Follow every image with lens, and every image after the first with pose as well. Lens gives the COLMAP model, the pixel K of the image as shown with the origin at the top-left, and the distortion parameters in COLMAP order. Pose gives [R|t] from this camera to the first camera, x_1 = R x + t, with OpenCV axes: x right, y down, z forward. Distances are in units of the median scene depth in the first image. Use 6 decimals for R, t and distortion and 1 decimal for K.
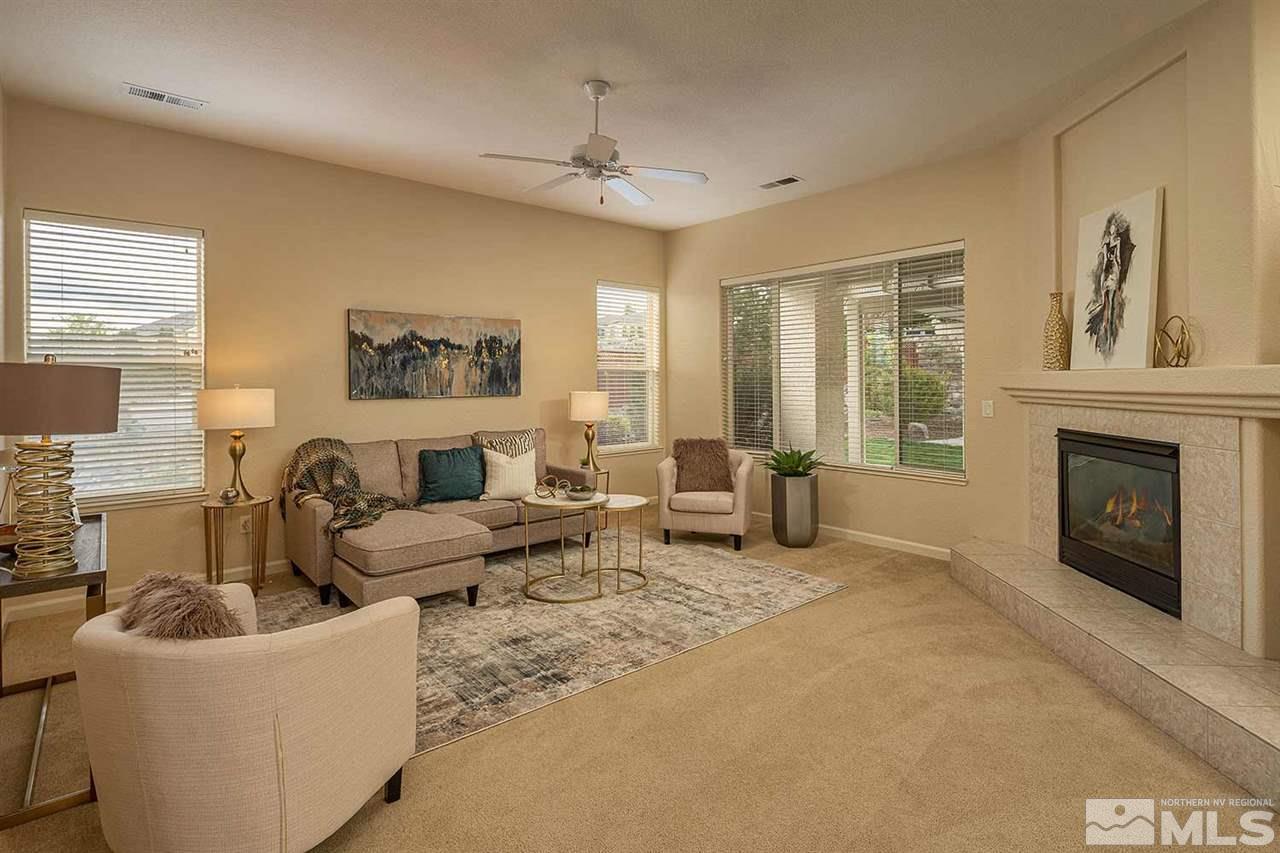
lens RADIAL K [[621.0, 0, 642.5], [0, 621.0, 382.1], [0, 0, 1]] dist [-0.000573, -0.000877]
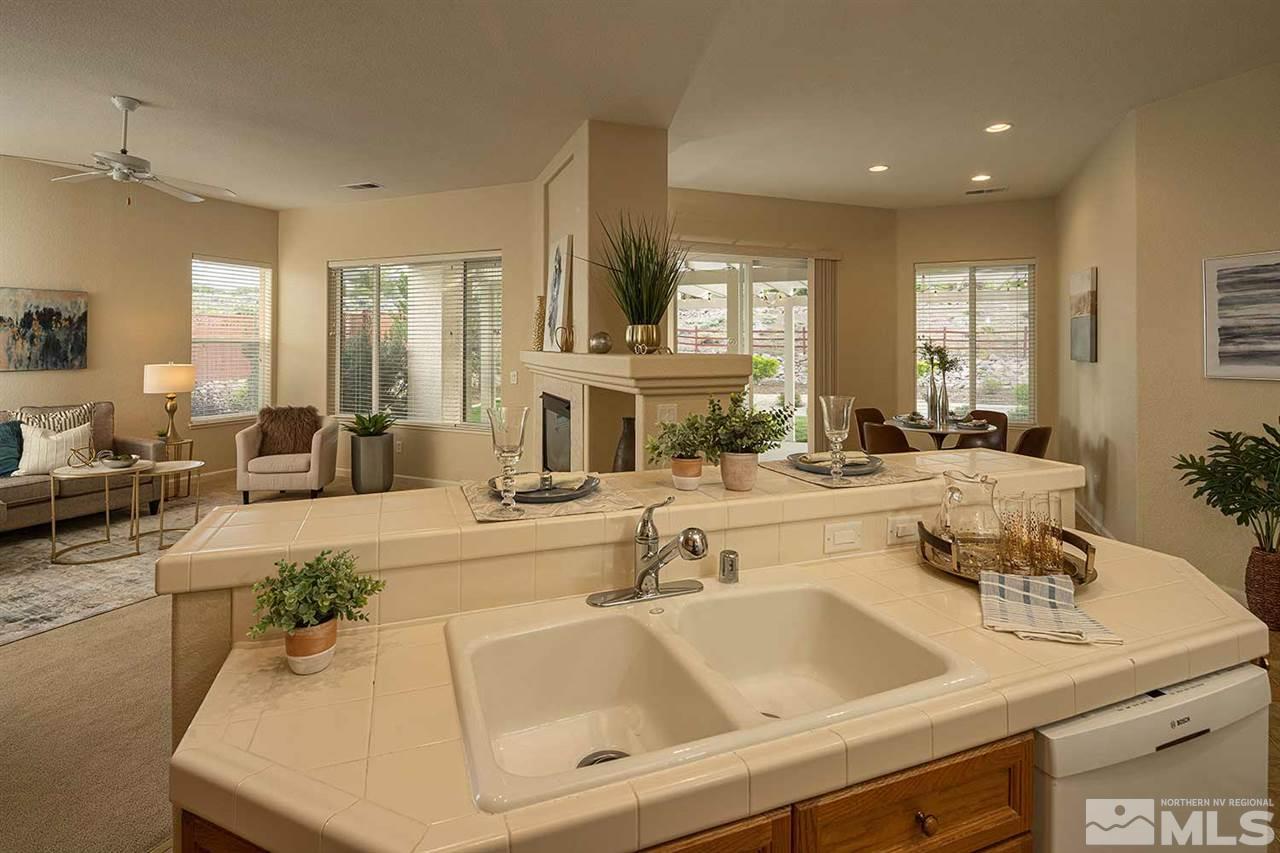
lens RADIAL K [[624.0, 0, 636.2], [0, 624.0, 339.5], [0, 0, 1]] dist [-0.000108, -0.000167]
pose [[0.910213, 0.011682, 0.413976, 0.247983], [-0.007672, 0.999906, -0.011348, -0.026901], [-0.414070, 0.007153, 0.910217, -0.343170]]
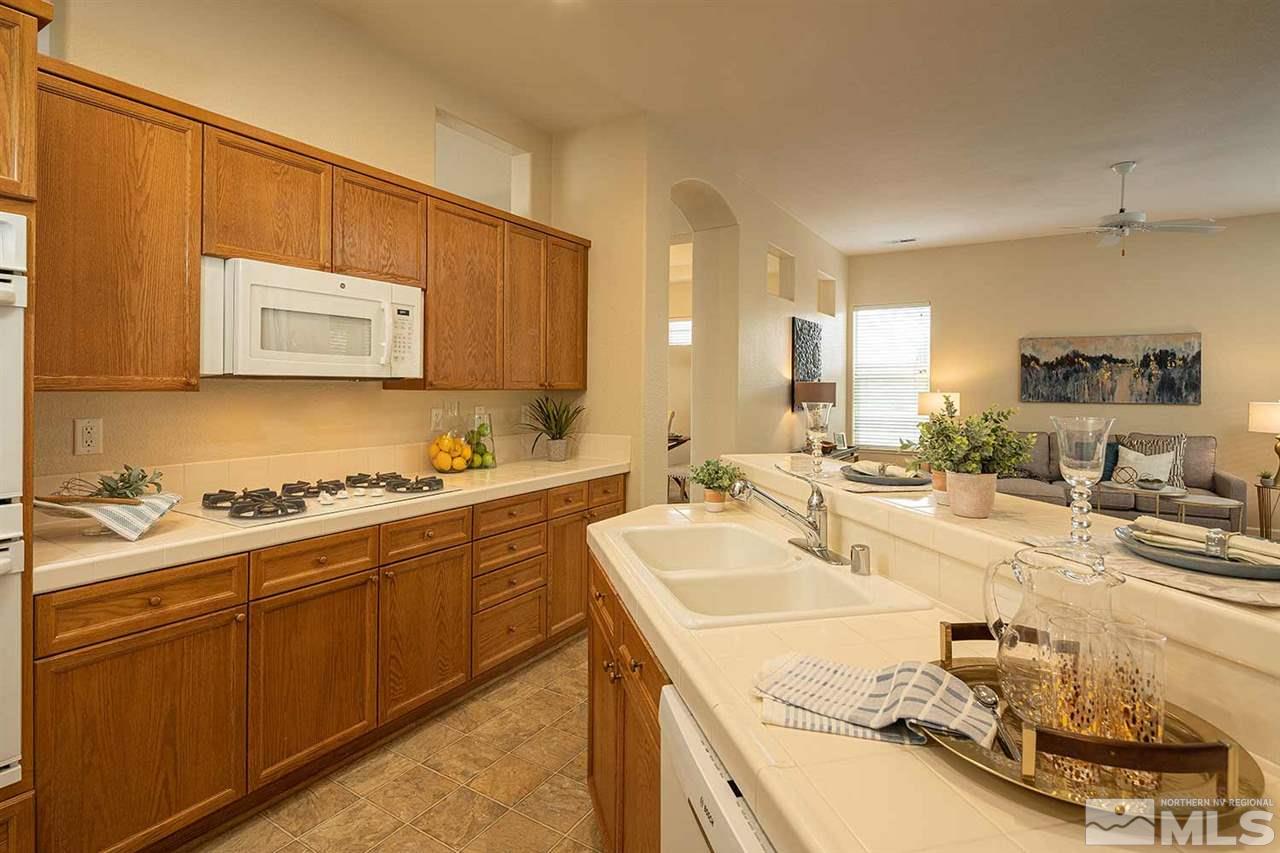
lens RADIAL K [[626.1, 0, 637.3], [0, 626.1, 389.3], [0, 0, 1]] dist [-0.000718, -0.000212]
pose [[0.286512, 0.013478, -0.957982, 0.727106], [-0.009313, 0.999893, 0.011282, -0.009447], [0.958031, 0.005689, 0.286607, -0.287039]]
